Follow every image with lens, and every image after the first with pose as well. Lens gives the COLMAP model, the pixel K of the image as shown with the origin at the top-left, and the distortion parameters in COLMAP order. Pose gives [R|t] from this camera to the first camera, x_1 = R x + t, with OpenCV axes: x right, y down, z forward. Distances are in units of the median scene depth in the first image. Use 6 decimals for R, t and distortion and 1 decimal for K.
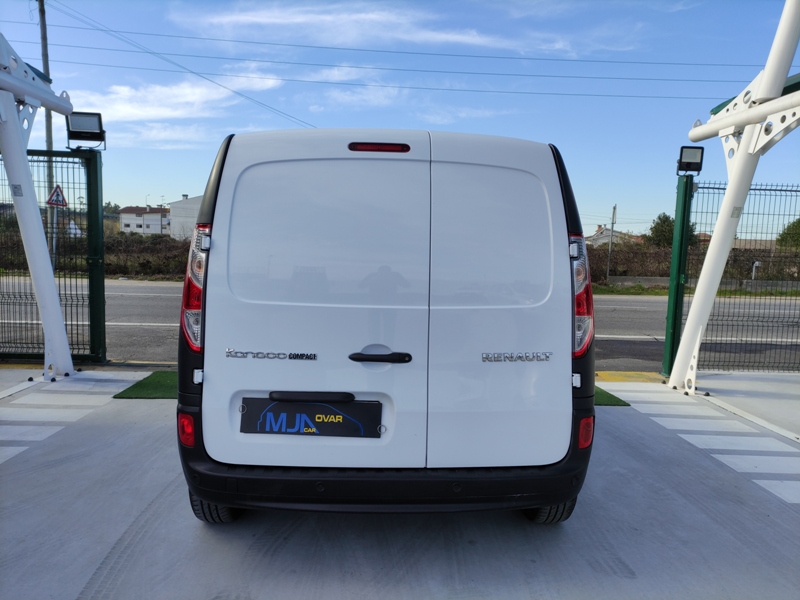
lens RADIAL K [[588.4, 0, 402.8], [0, 588.4, 297.5], [0, 0, 1]] dist [0.053924, -0.036117]
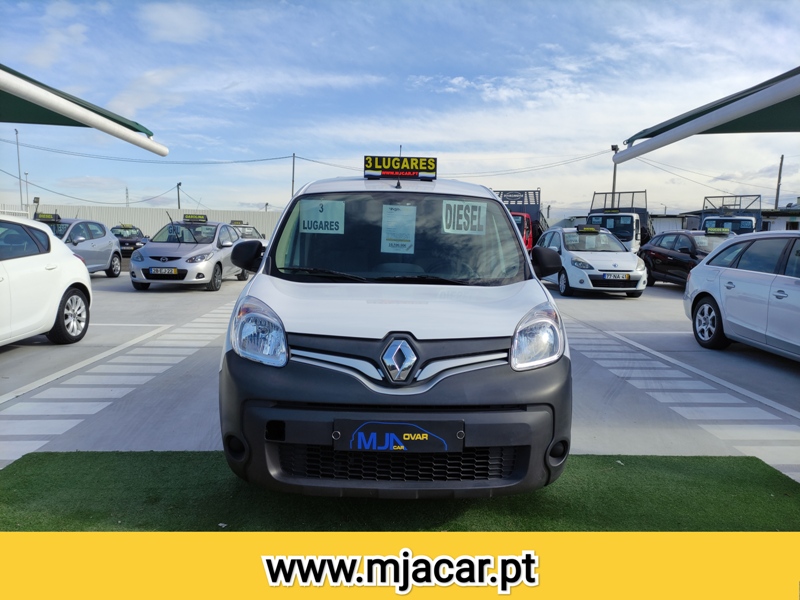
lens RADIAL K [[588.4, 0, 398.8], [0, 588.4, 303.5], [0, 0, 1]] dist [0.053924, -0.036117]
pose [[-0.998565, -0.048025, 0.023687, -0.114301], [-0.042413, 0.979357, 0.197641, -0.322190], [-0.032690, 0.196353, -0.979988, 3.708203]]
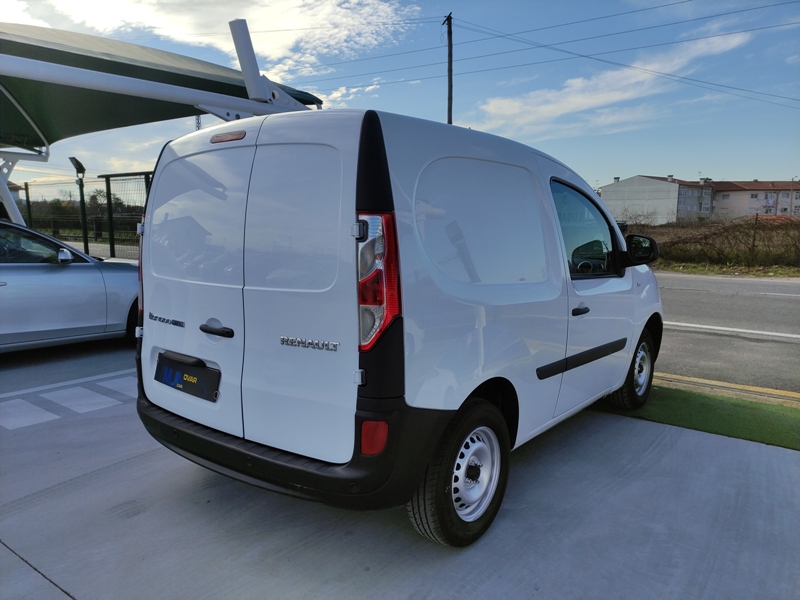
lens RADIAL K [[588.4, 0, 401.0], [0, 588.4, 297.6], [0, 0, 1]] dist [0.053924, -0.036117]
pose [[0.759728, 0.055303, -0.647885, 0.928753], [-0.037170, 0.998441, 0.041640, -0.018821], [0.649178, -0.007553, 0.760599, 0.377894]]
